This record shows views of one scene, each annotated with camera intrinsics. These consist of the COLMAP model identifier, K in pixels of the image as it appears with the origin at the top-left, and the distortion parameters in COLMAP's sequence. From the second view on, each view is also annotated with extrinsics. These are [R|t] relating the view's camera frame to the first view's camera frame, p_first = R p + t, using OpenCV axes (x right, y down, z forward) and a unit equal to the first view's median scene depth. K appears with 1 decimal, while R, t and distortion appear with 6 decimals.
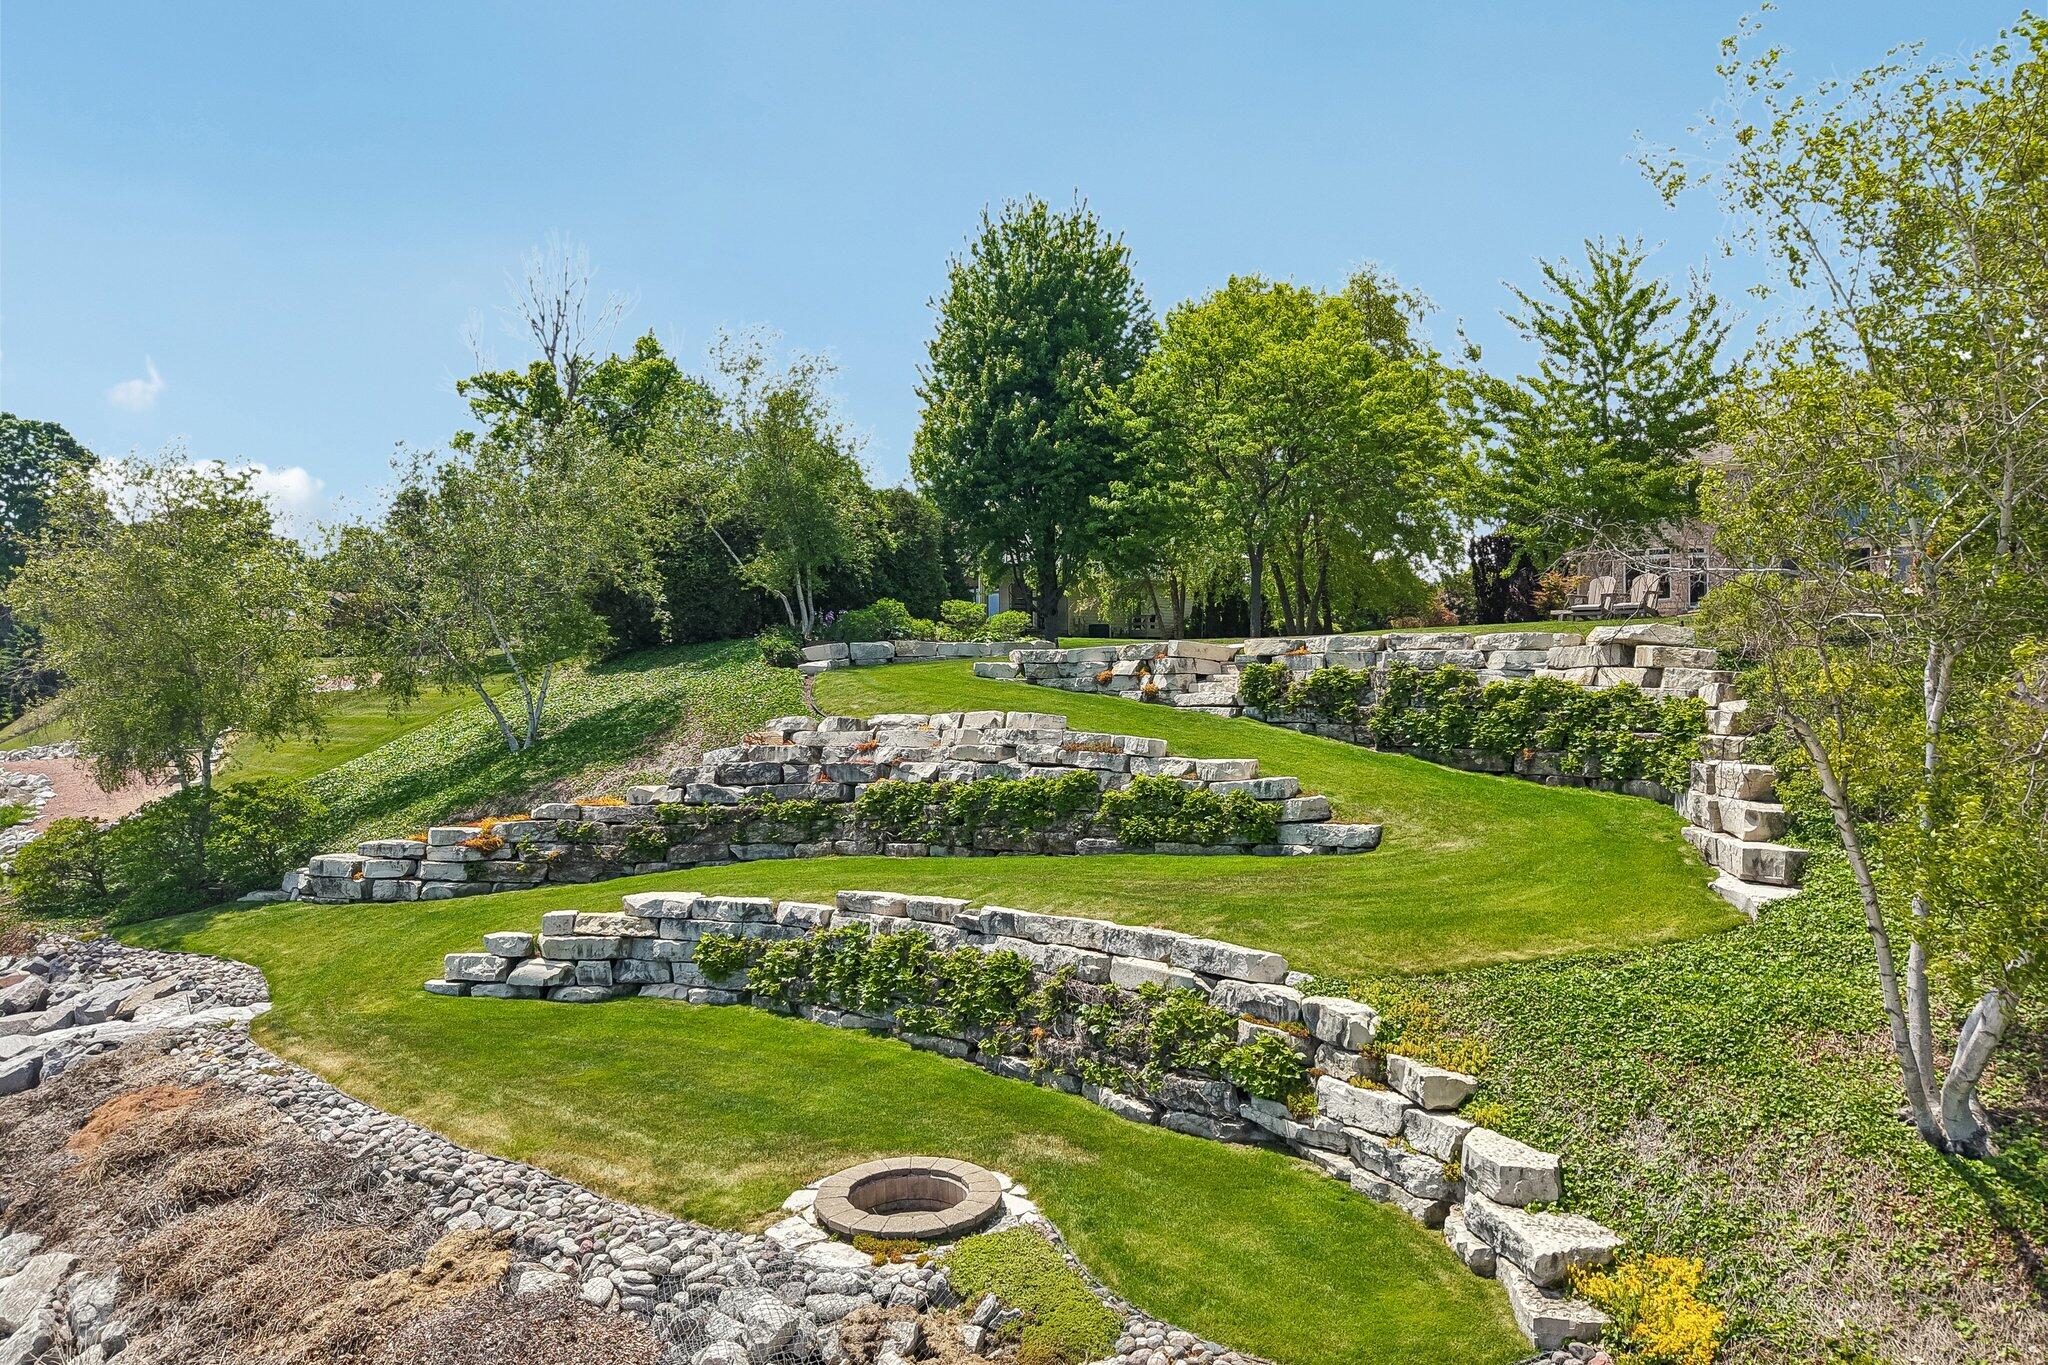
lens RADIAL K [[1331.4, 0, 1024.0], [0, 1331.4, 682.5], [0, 0, 1]] dist [0.095639, -0.000923]
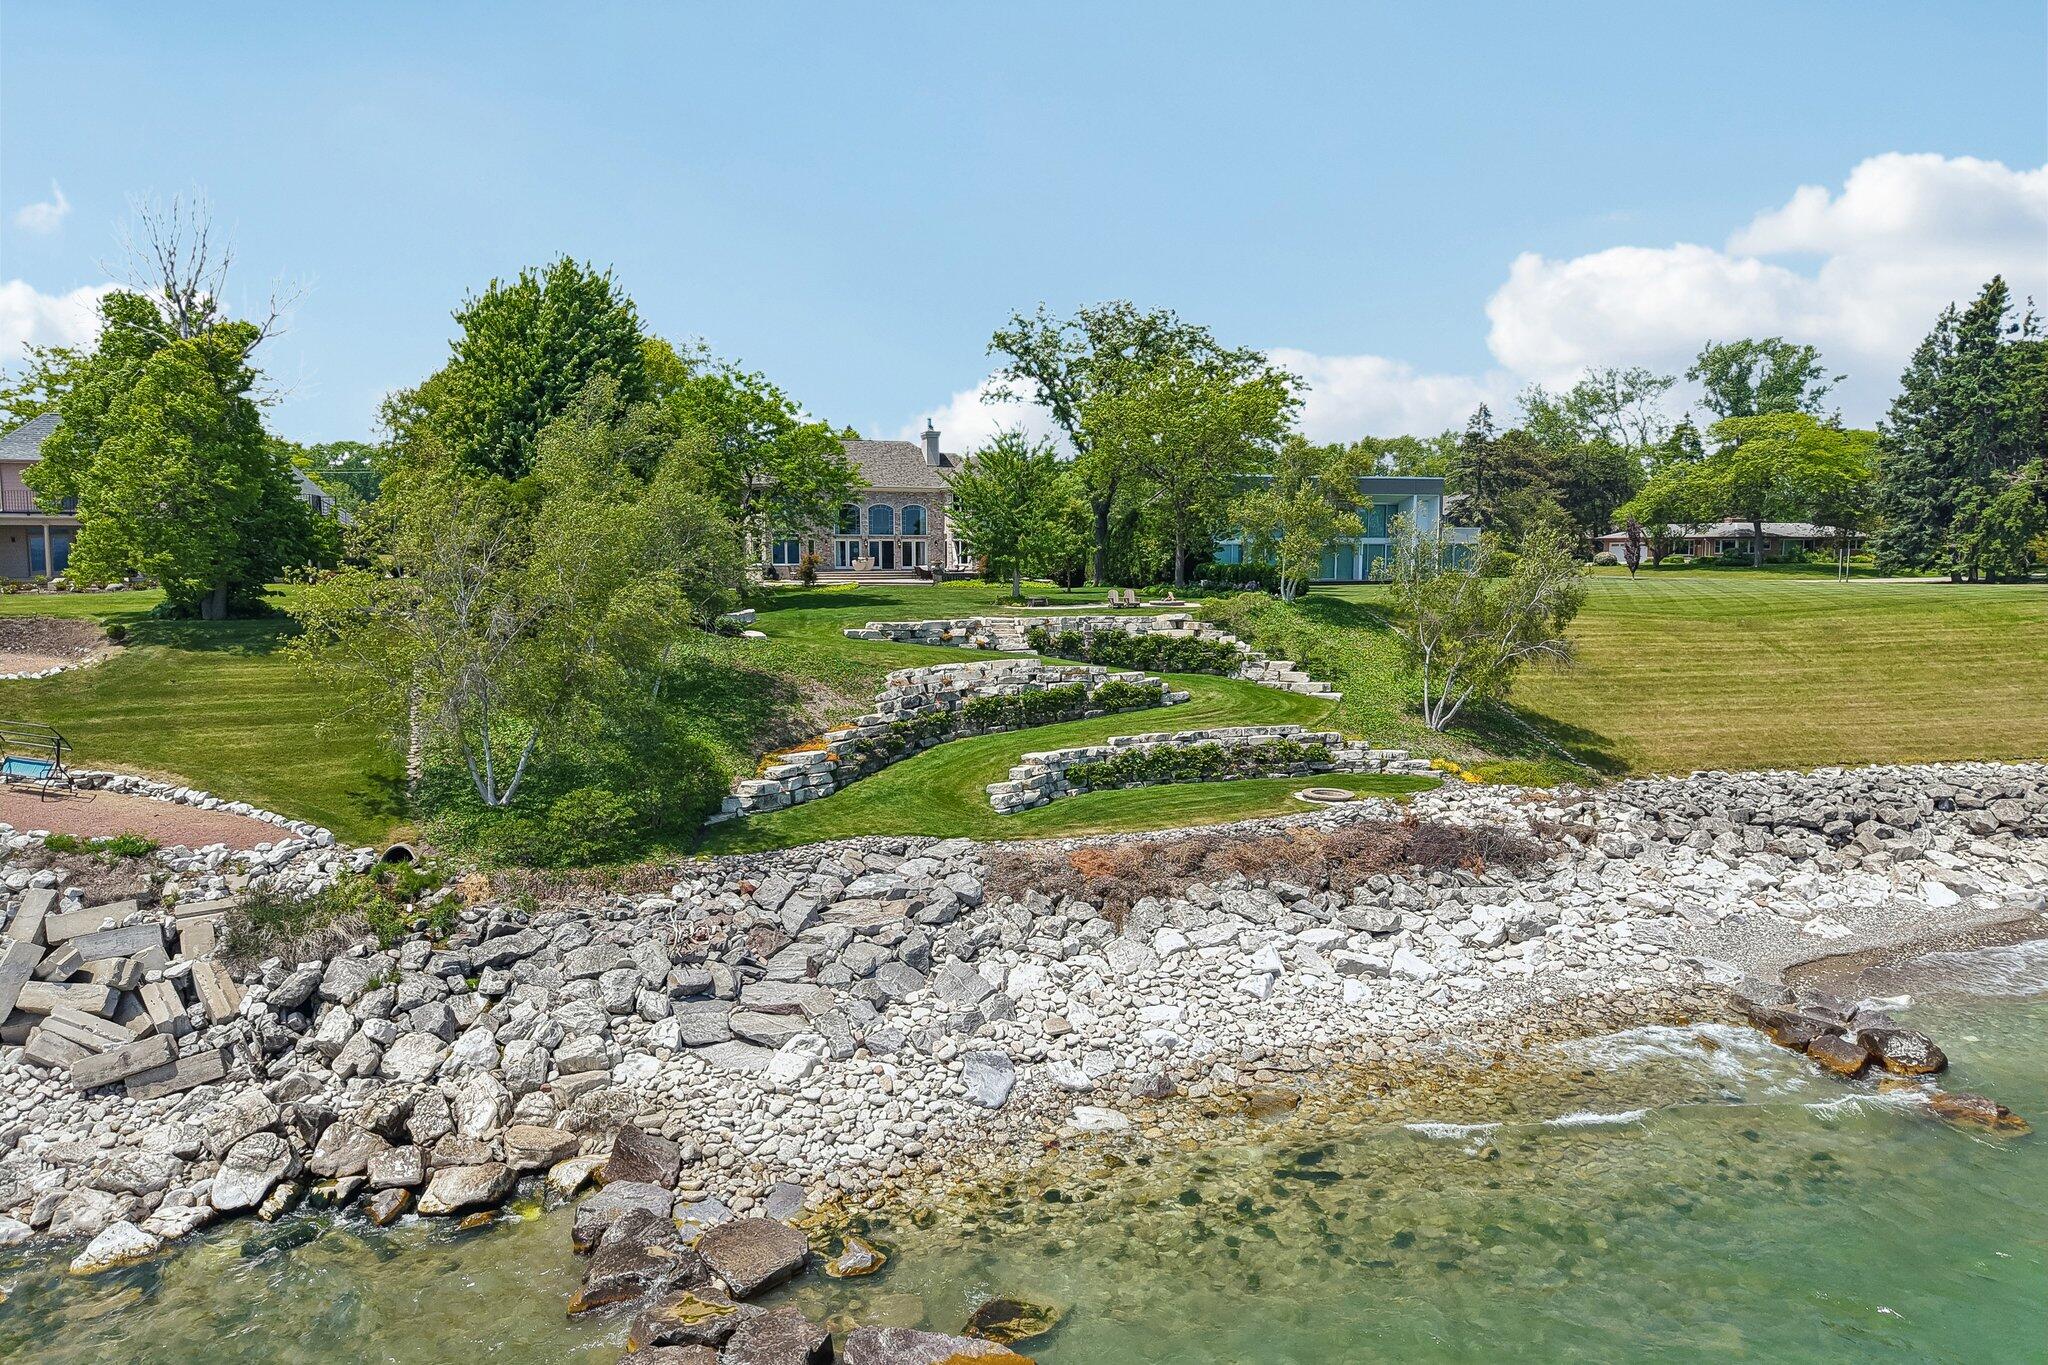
lens RADIAL K [[1277.0, 0, 1024.0], [0, 1277.0, 682.5], [0, 0, 1]] dist [0.234845, -0.000152]
pose [[0.414664, -0.081207, 0.906344, -1.974056], [0.001836, 0.996083, 0.088407, -0.128297], [-0.909973, -0.034995, 0.413188, 0.170205]]
